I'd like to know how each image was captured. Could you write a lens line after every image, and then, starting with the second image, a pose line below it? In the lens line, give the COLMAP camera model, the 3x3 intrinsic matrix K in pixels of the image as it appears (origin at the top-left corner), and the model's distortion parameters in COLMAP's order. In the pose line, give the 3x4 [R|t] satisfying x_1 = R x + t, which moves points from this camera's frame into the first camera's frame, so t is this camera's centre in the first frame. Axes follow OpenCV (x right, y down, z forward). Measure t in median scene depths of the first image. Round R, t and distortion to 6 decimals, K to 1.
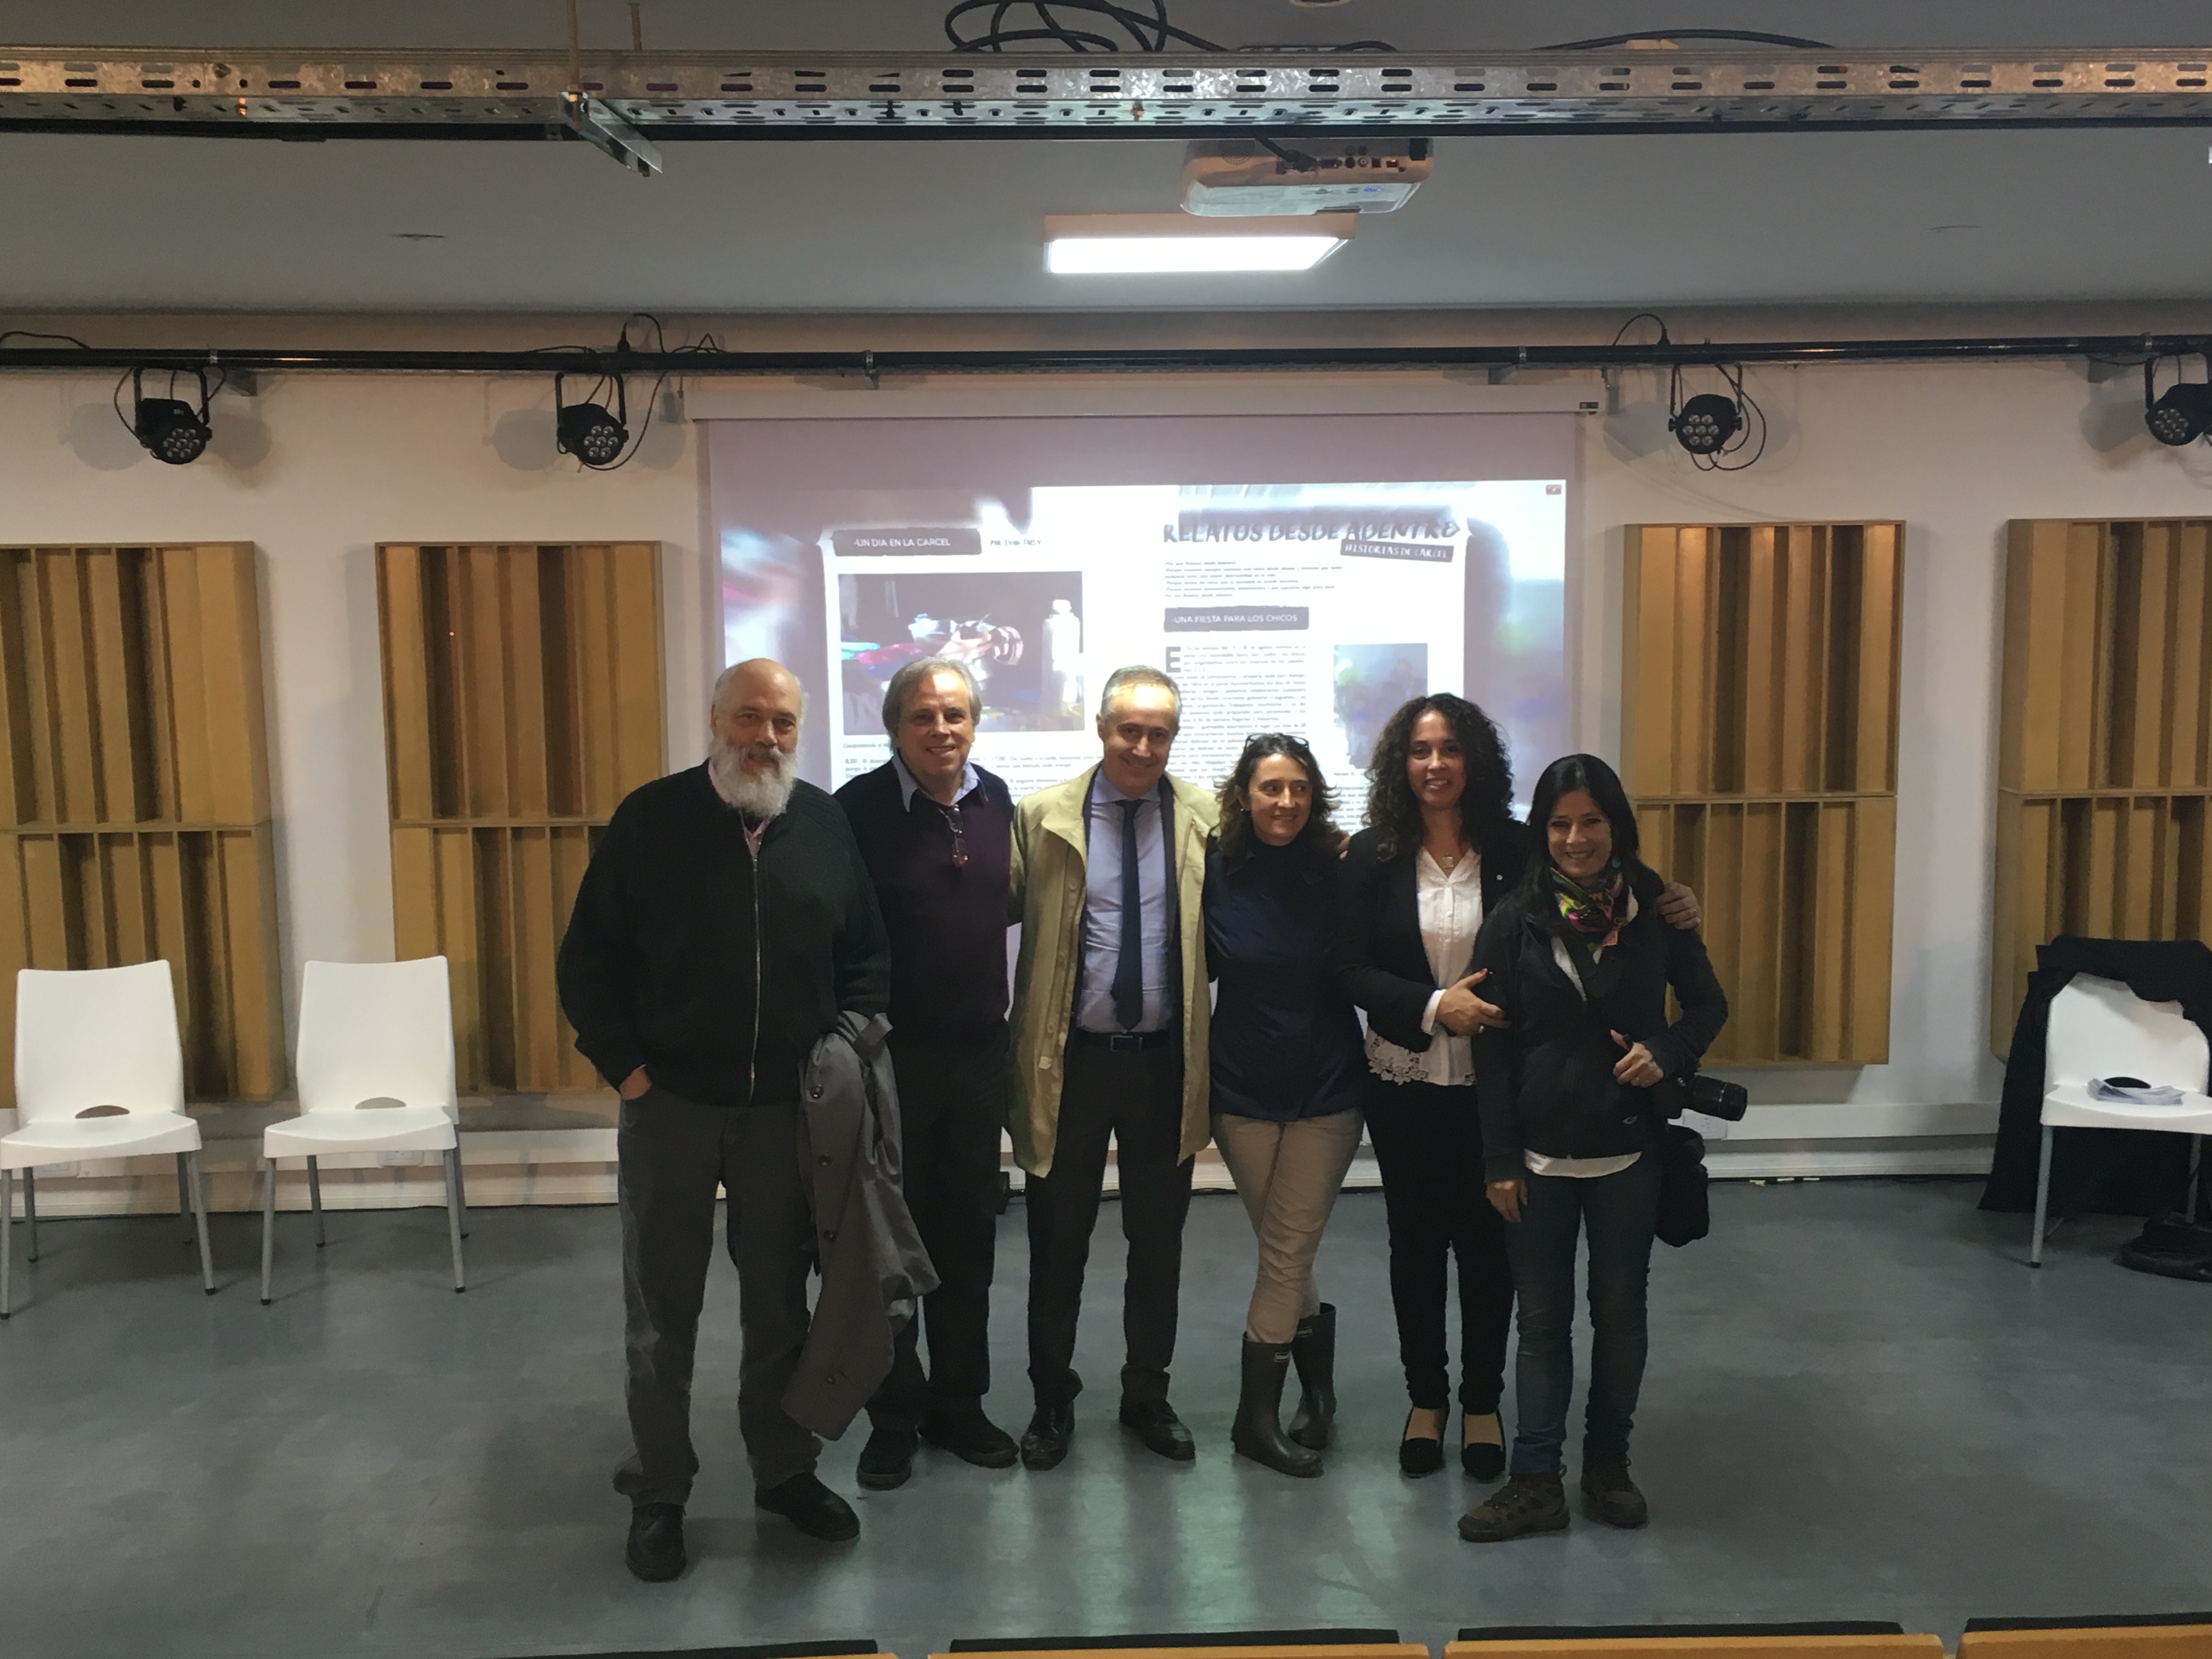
lens RADIAL K [[2359.7, 0, 1106.0], [0, 2359.7, 829.5], [0, 0, 1]] dist [0.071318, -0.093296]
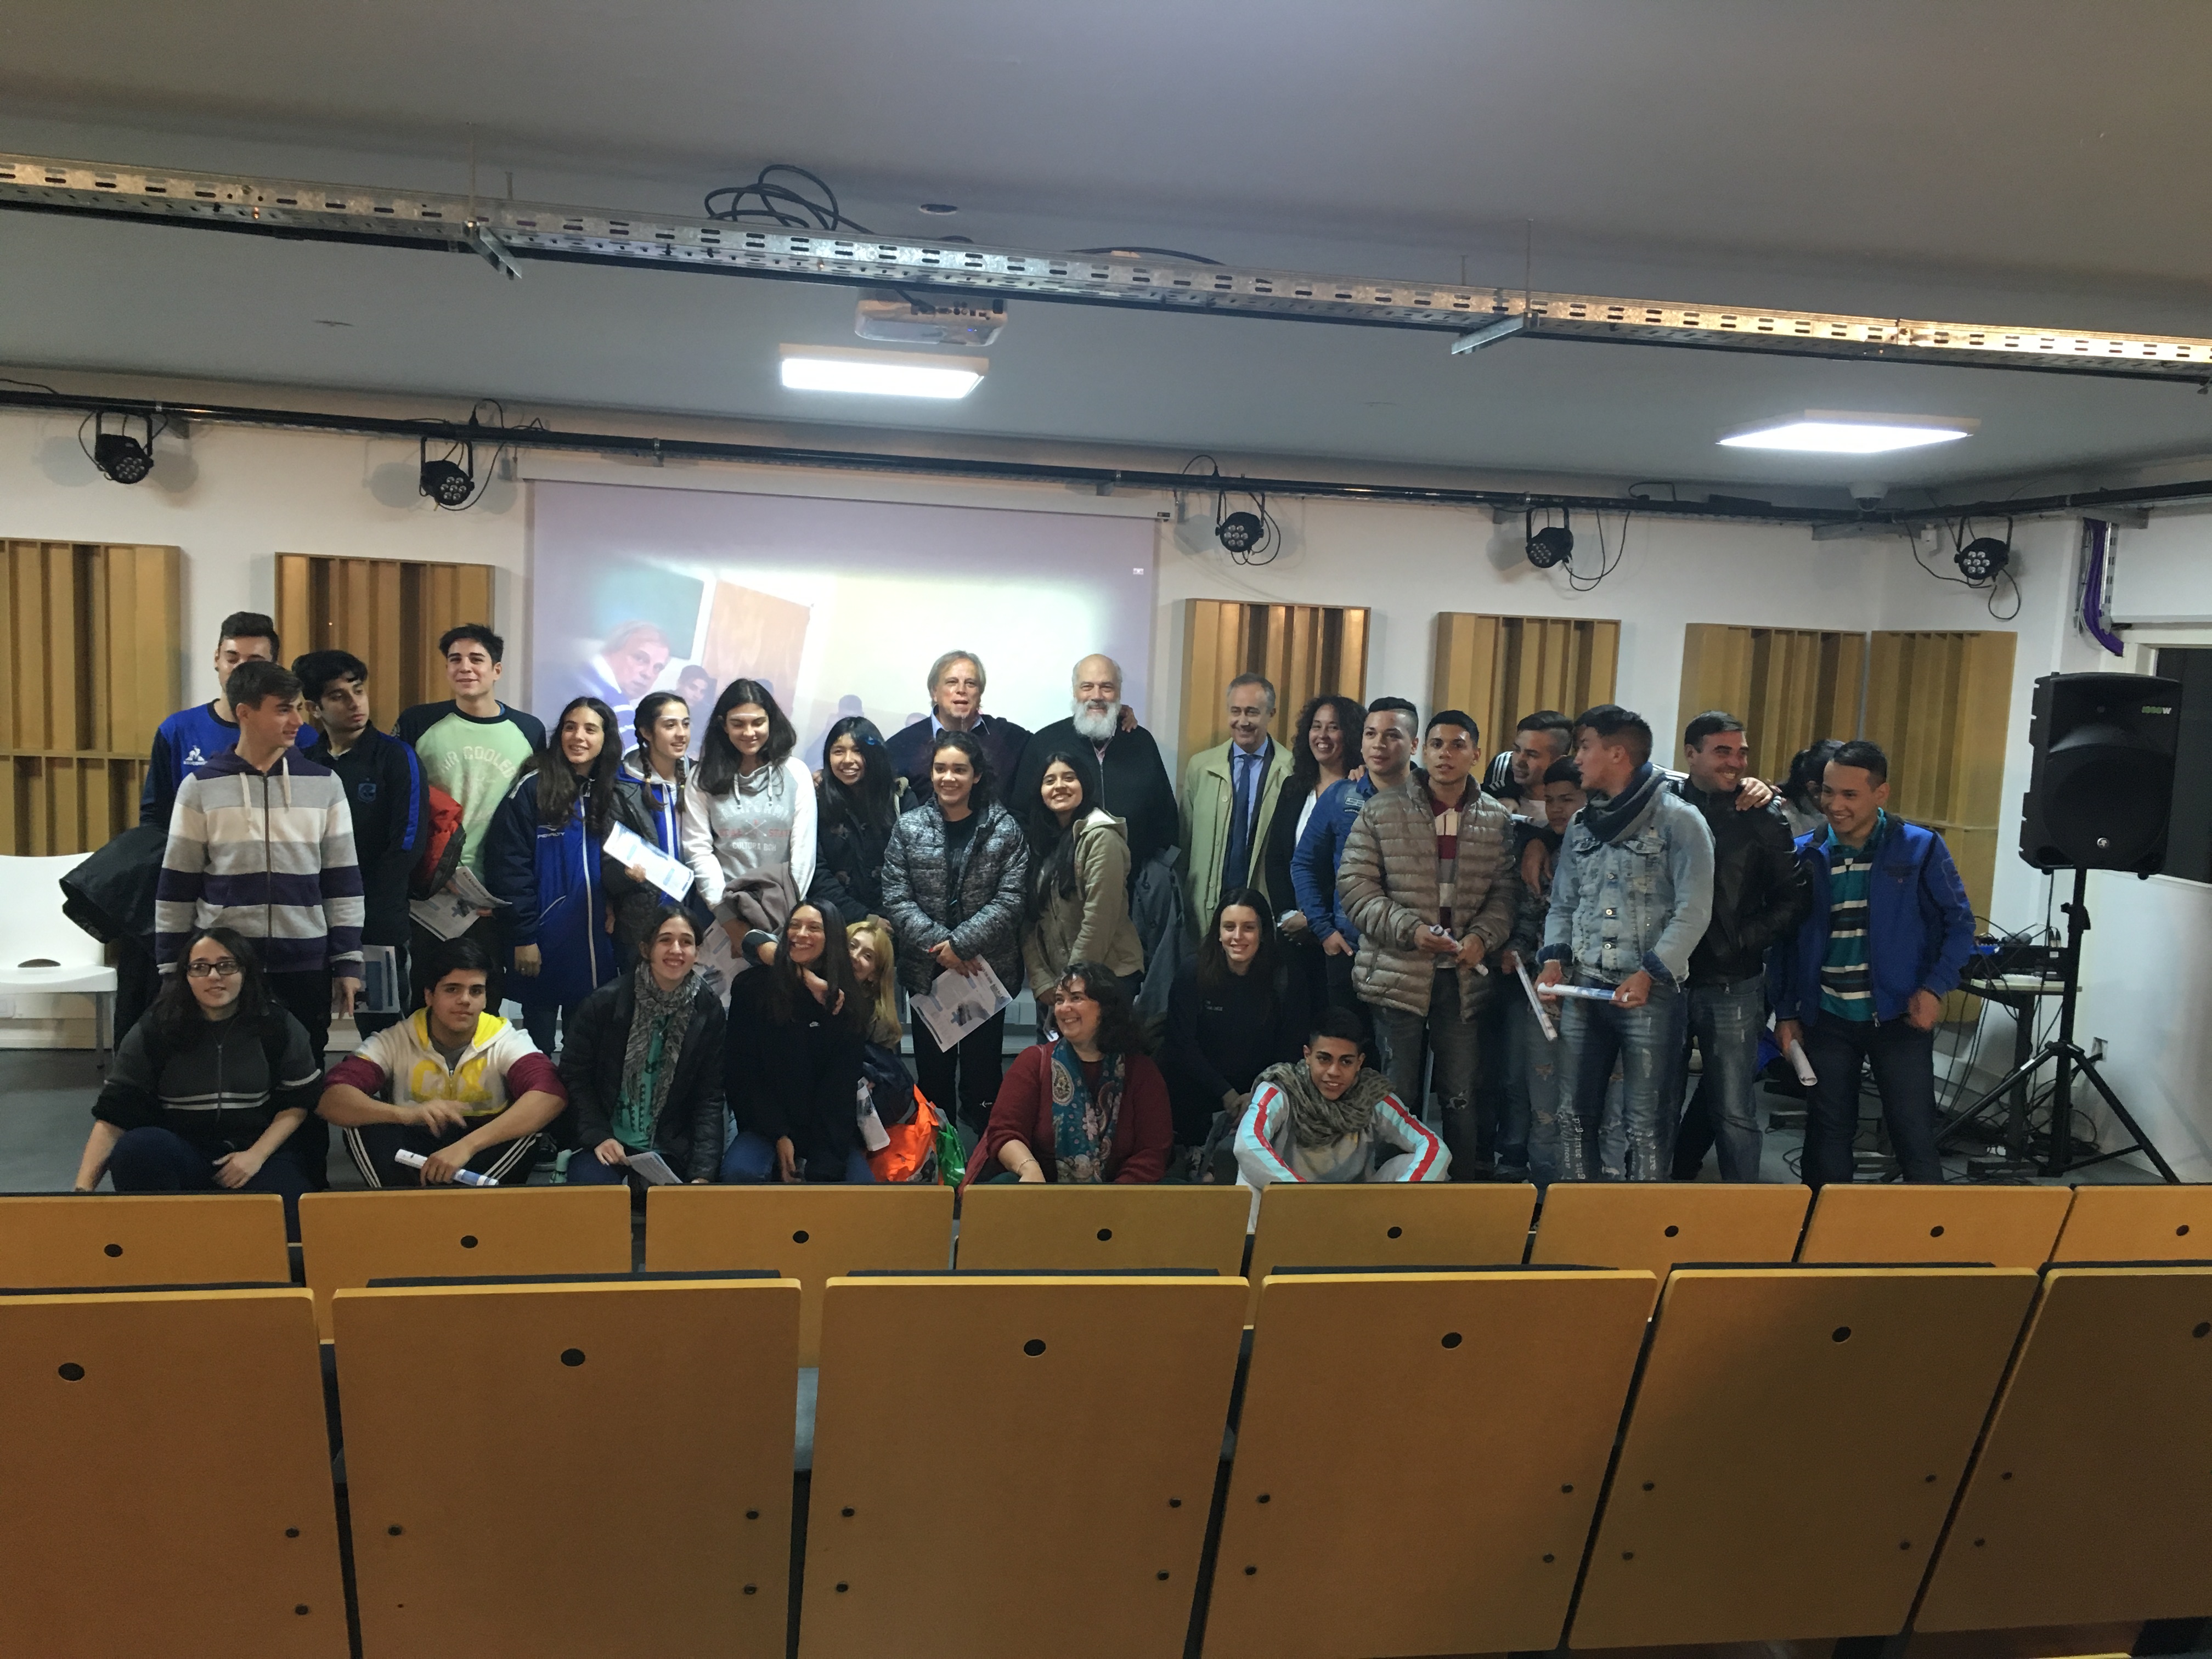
lens RADIAL K [[1873.8, 0, 1106.0], [0, 1873.8, 829.5], [0, 0, 1]] dist [0.077916, -0.122086]
pose [[0.989369, 0.045093, 0.138258, 0.018472], [-0.041488, 0.998723, -0.028846, 0.049341], [-0.139382, 0.022803, 0.989976, -0.132575]]
